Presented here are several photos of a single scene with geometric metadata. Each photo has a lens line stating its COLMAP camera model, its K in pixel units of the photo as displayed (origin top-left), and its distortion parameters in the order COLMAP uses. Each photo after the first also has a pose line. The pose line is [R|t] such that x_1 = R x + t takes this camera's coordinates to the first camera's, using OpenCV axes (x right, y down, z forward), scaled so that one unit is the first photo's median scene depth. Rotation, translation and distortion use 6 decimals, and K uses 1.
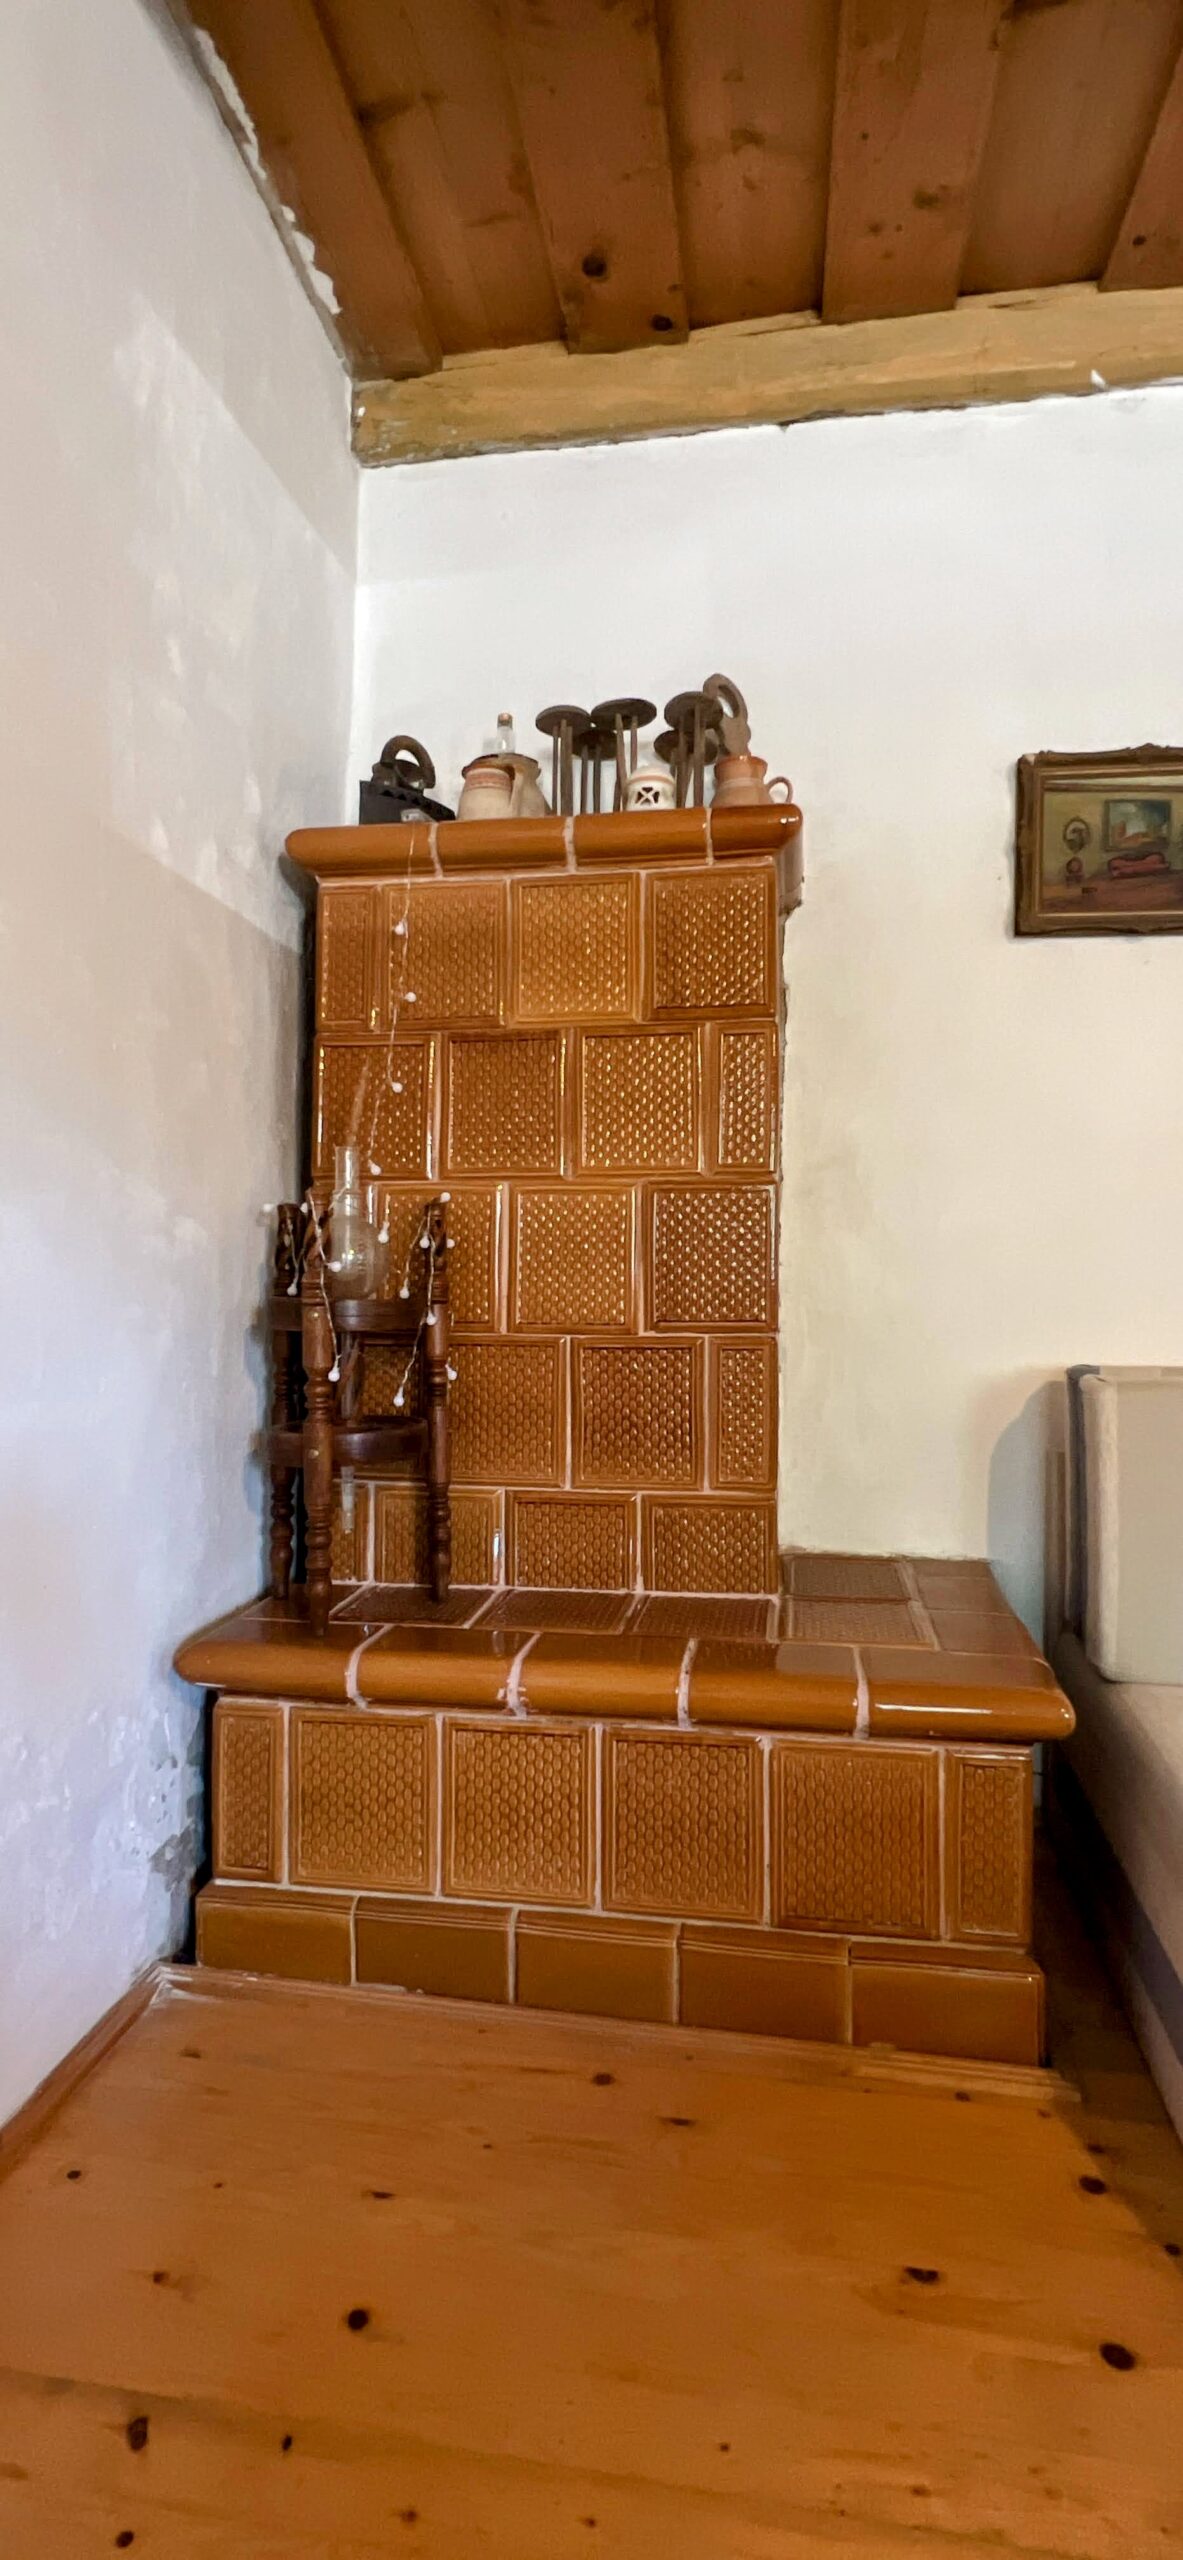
lens RADIAL K [[1196.2, 0, 598.0], [0, 1196.2, 1278.1], [0, 0, 1]] dist [-0.000680, 0.000697]
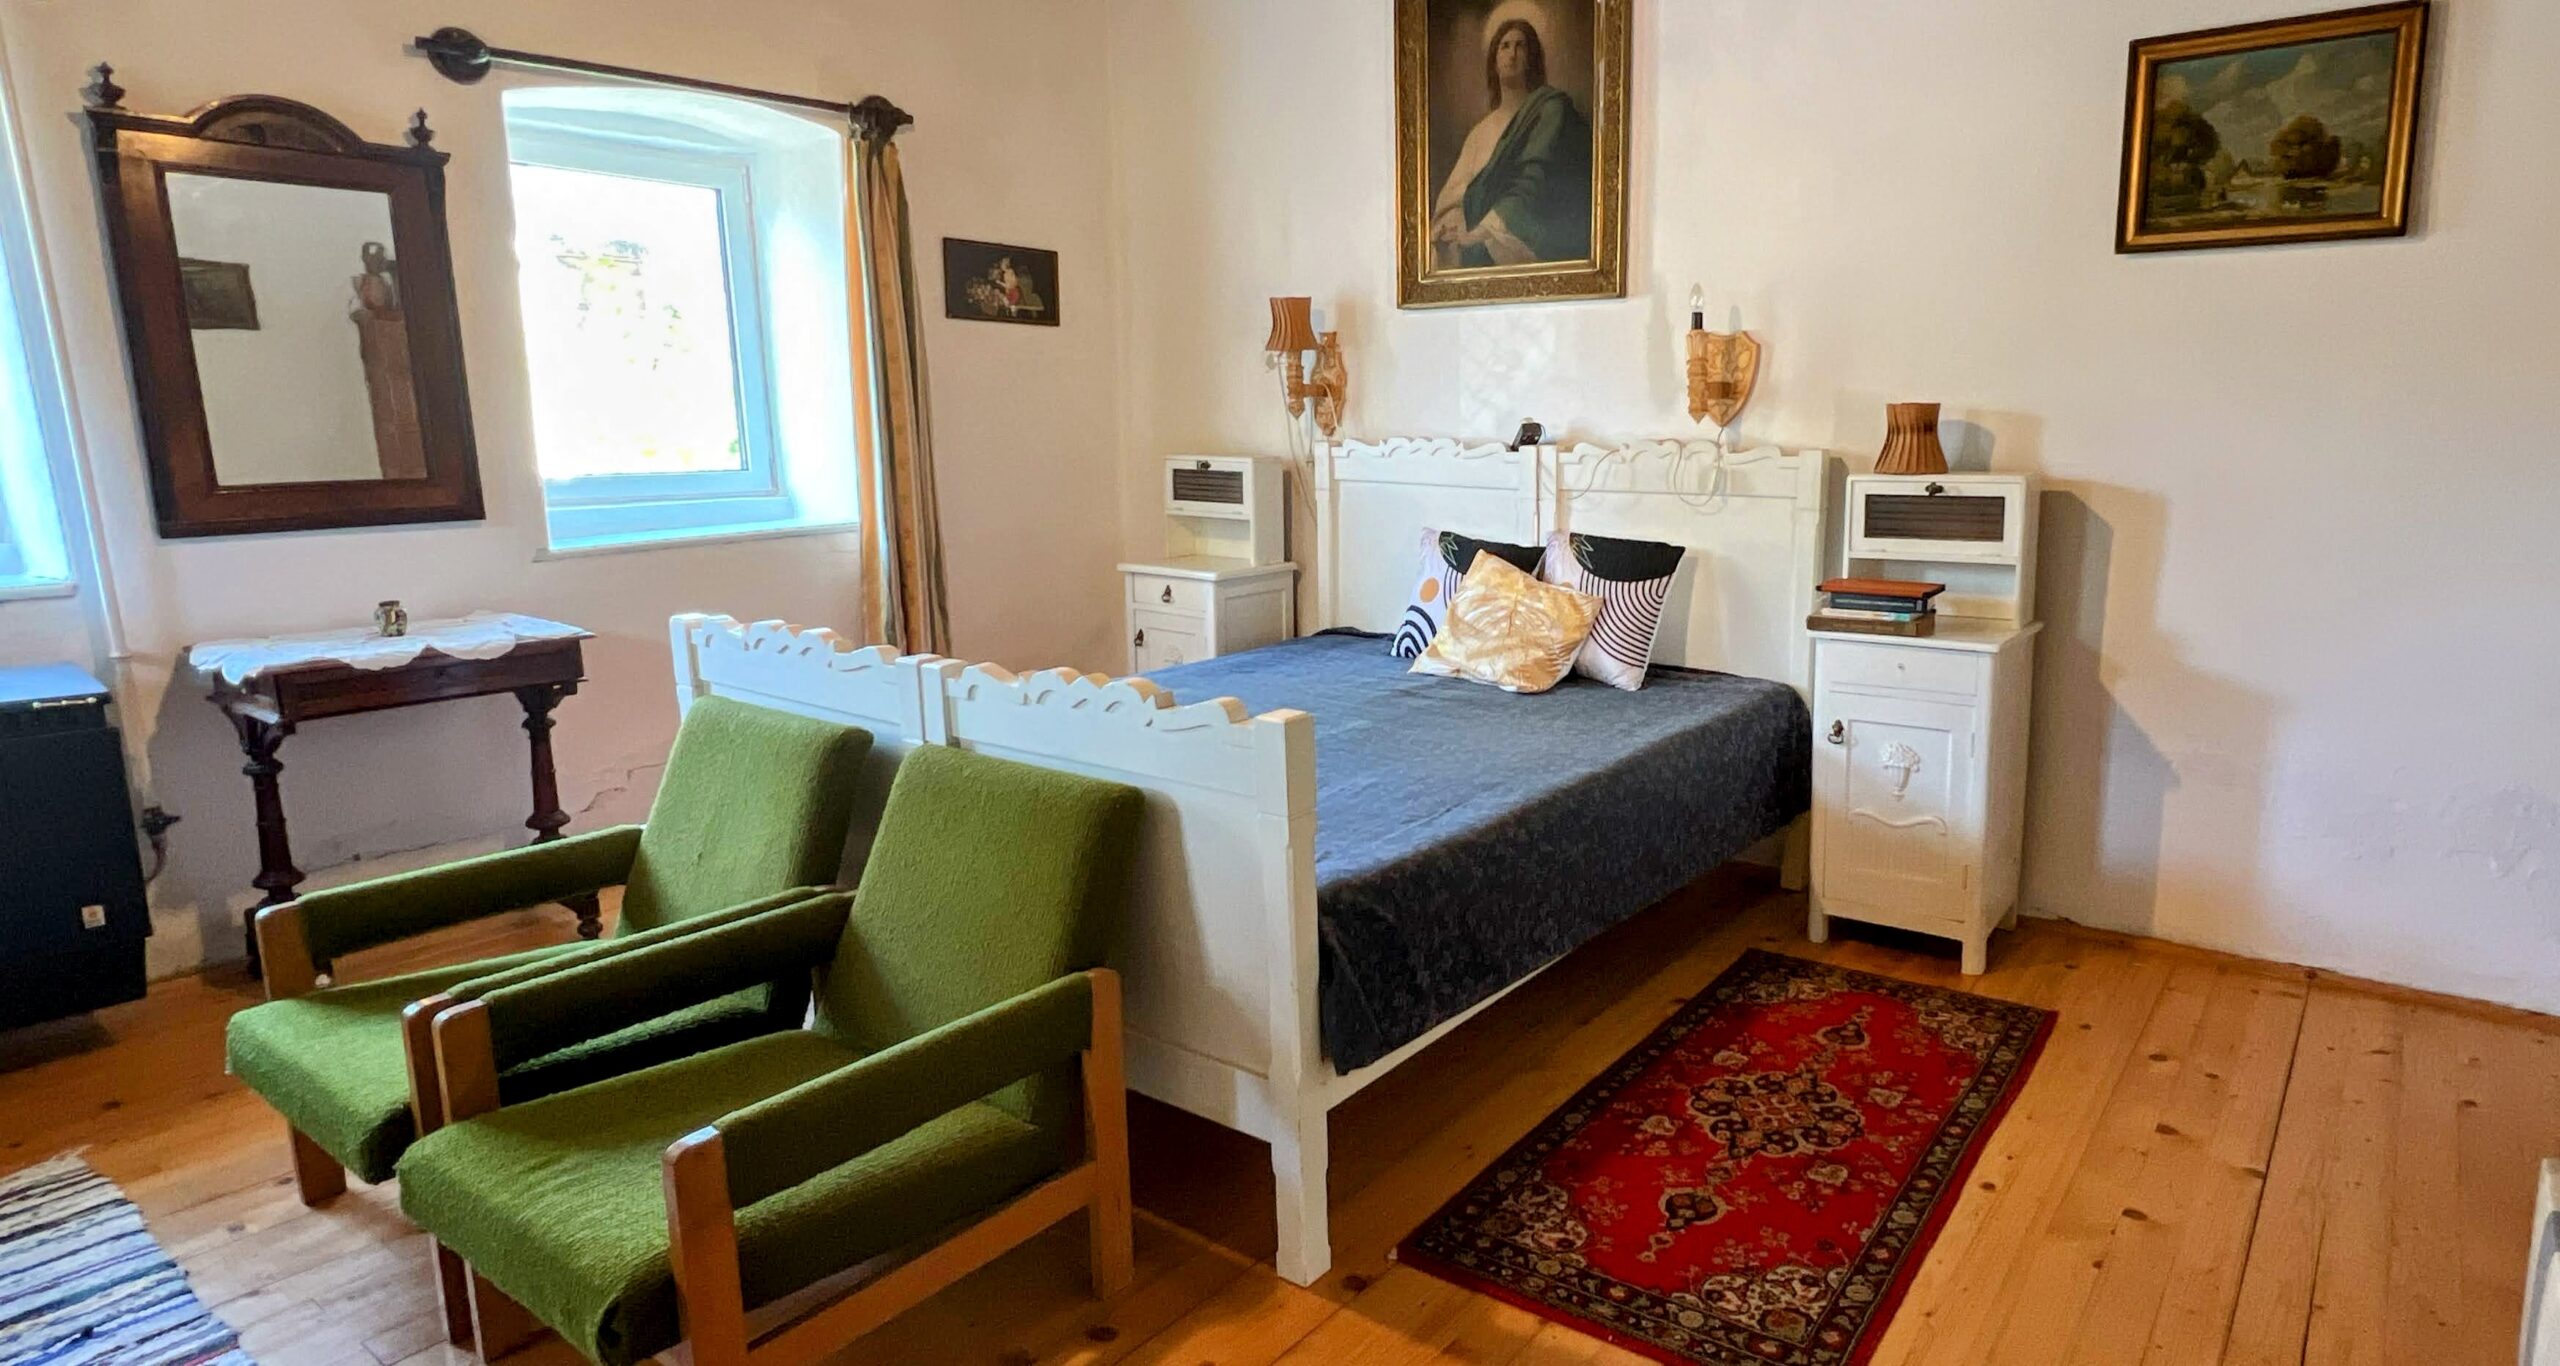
lens RADIAL K [[1392.5, 0, 1473.3], [0, 1392.5, 660.3], [0, 0, 1]] dist [0.004356, -0.000451]
pose [[-0.432282, 0.151304, -0.888954, 1.372986], [0.001380, 0.985932, 0.167139, -0.110016], [0.901737, 0.071024, -0.426410, 0.277984]]
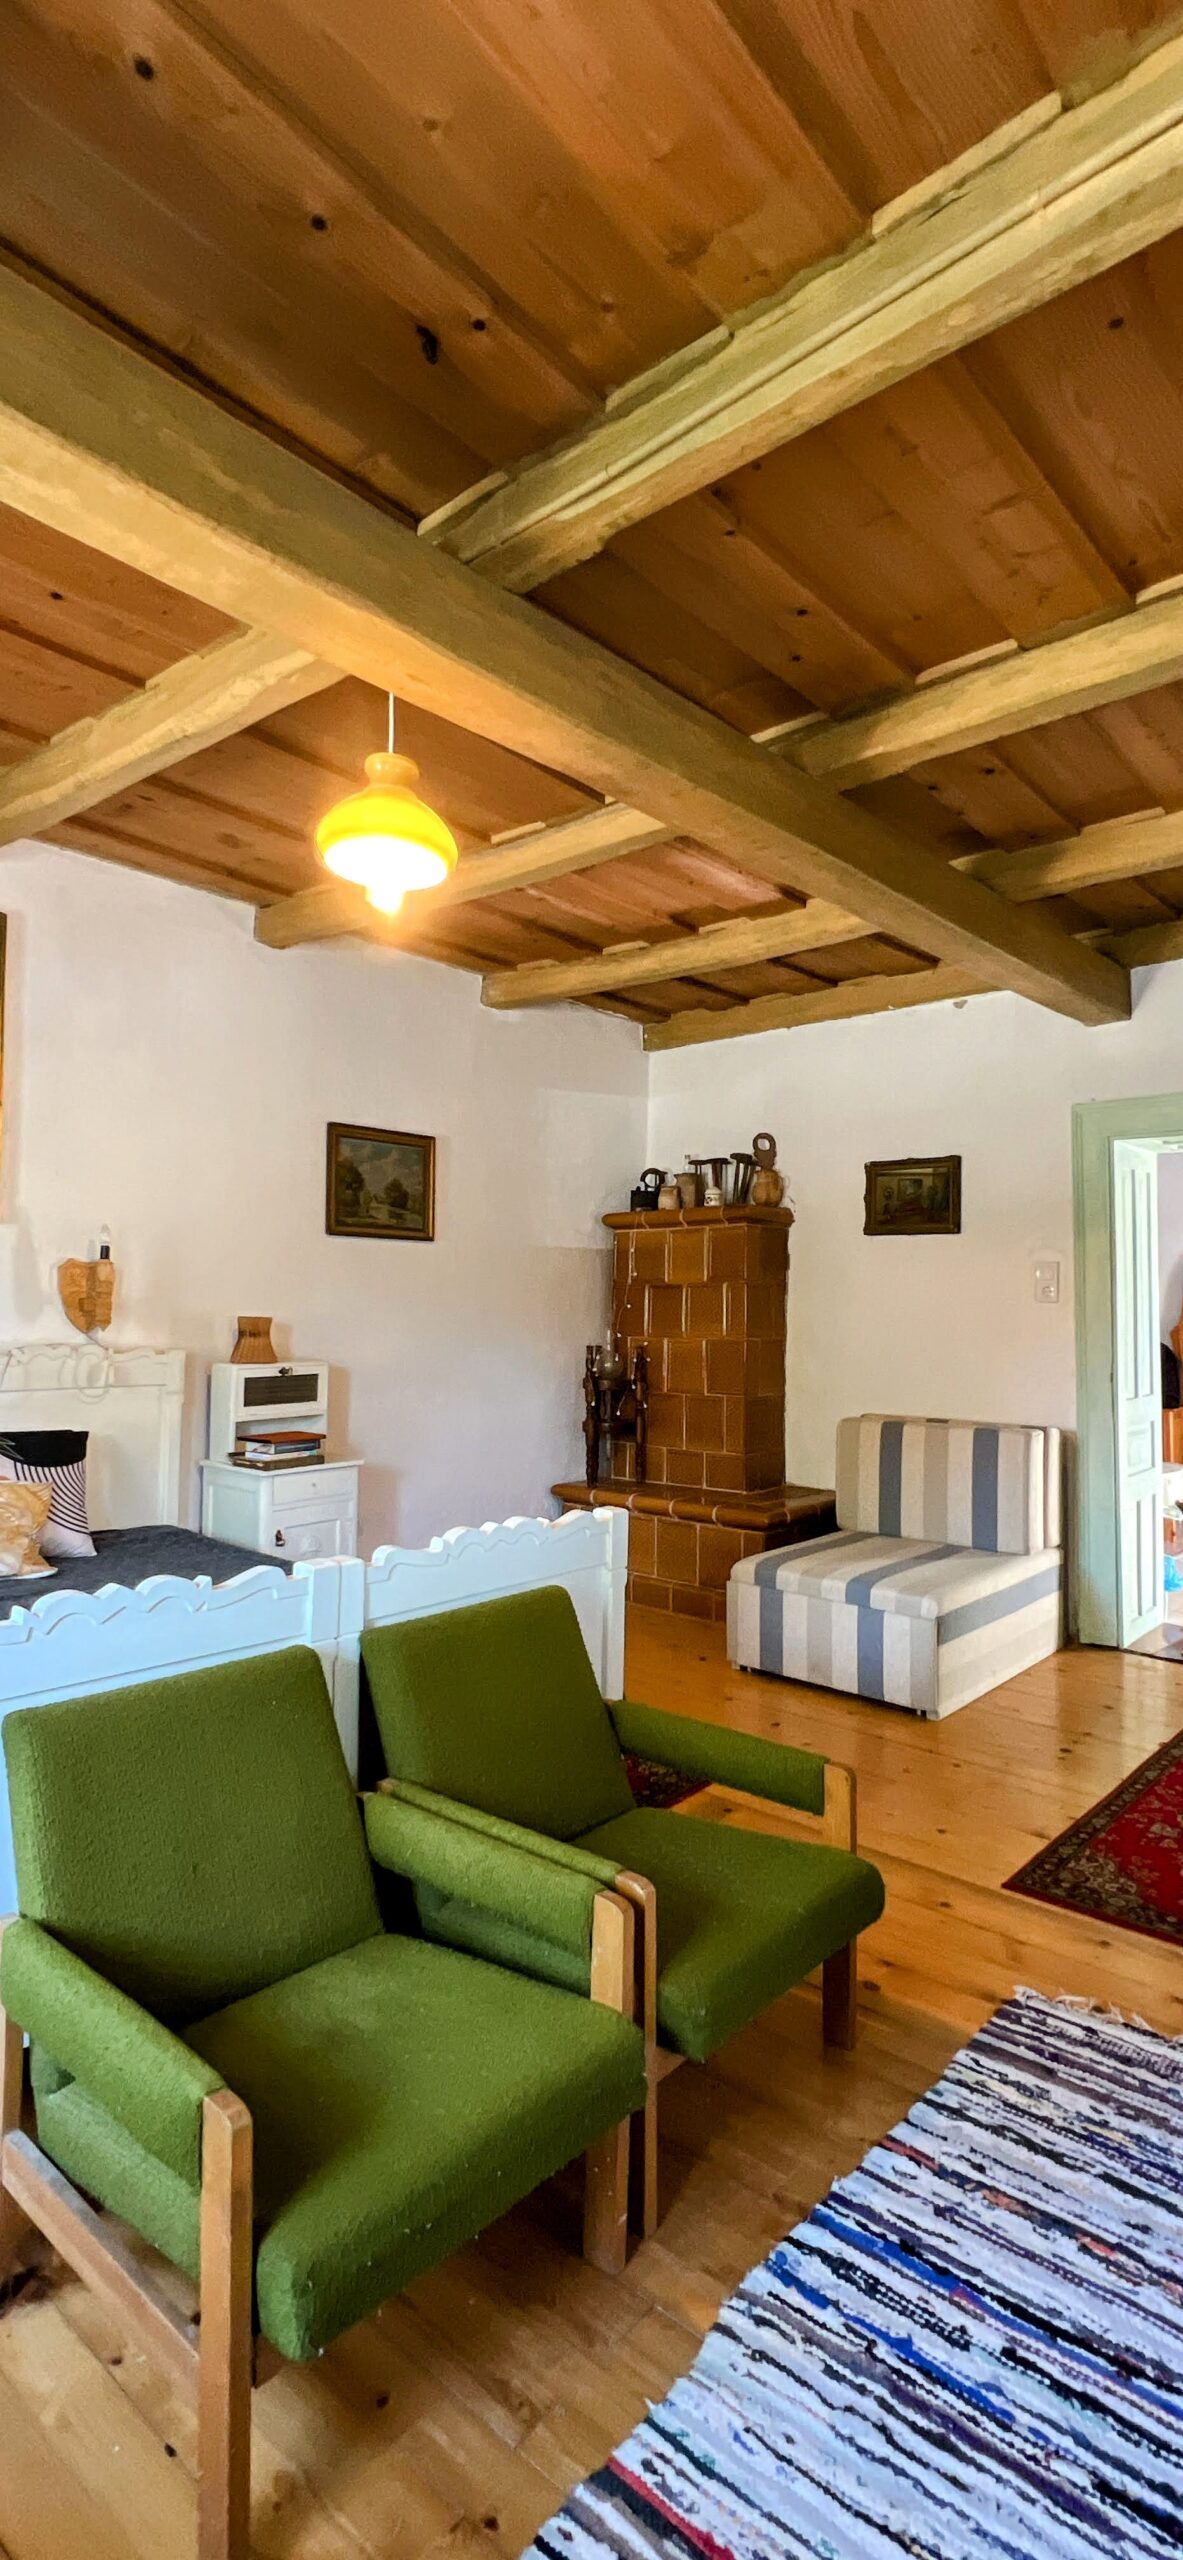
lens RADIAL K [[1196.2, 0, 604.8], [0, 1196.2, 1273.2], [0, 0, 1]] dist [-0.000680, 0.000697]
pose [[0.845185, -0.016469, -0.534219, 1.330826], [-0.001602, 0.999443, -0.033345, -0.142276], [0.534471, 0.029038, 0.844688, -1.483296]]
